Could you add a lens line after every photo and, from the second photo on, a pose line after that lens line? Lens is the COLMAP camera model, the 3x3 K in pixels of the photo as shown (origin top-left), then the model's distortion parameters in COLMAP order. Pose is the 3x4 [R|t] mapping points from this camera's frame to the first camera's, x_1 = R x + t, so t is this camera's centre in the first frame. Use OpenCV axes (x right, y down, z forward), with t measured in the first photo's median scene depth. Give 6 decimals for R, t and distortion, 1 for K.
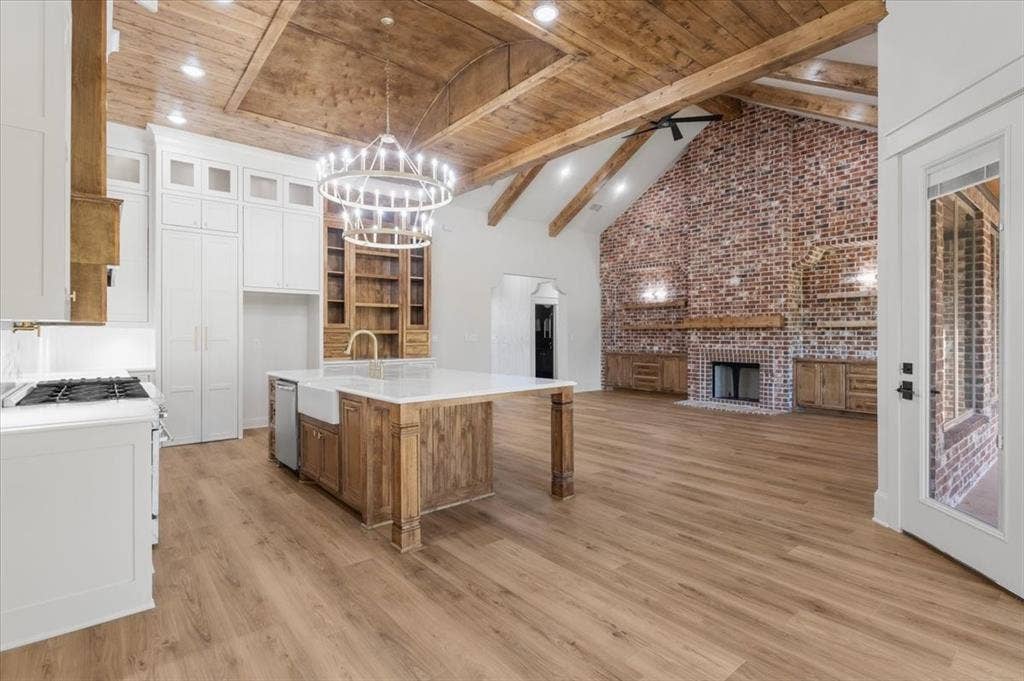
lens RADIAL K [[487.3, 0, 509.1], [0, 487.3, 334.7], [0, 0, 1]] dist [0.009122, -0.002050]
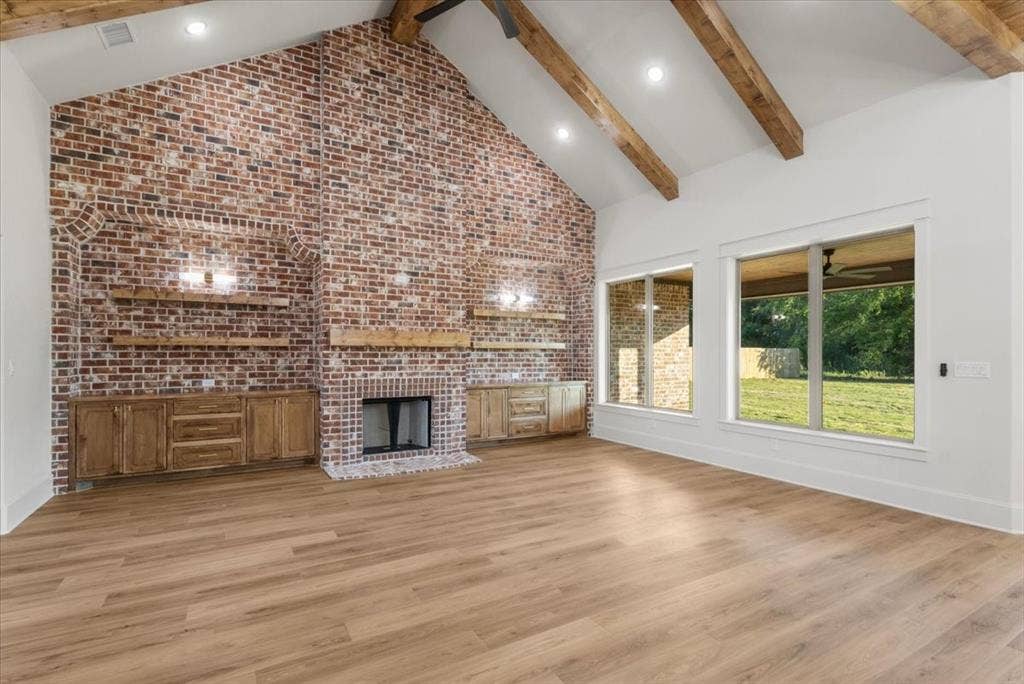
lens RADIAL K [[487.3, 0, 508.6], [0, 487.3, 352.7], [0, 0, 1]] dist [0.009122, -0.002050]
pose [[0.162731, 0.002364, 0.986668, -0.191640], [-0.002298, 0.999995, -0.002017, -0.004965], [-0.986668, -0.001939, 0.162735, 0.741056]]
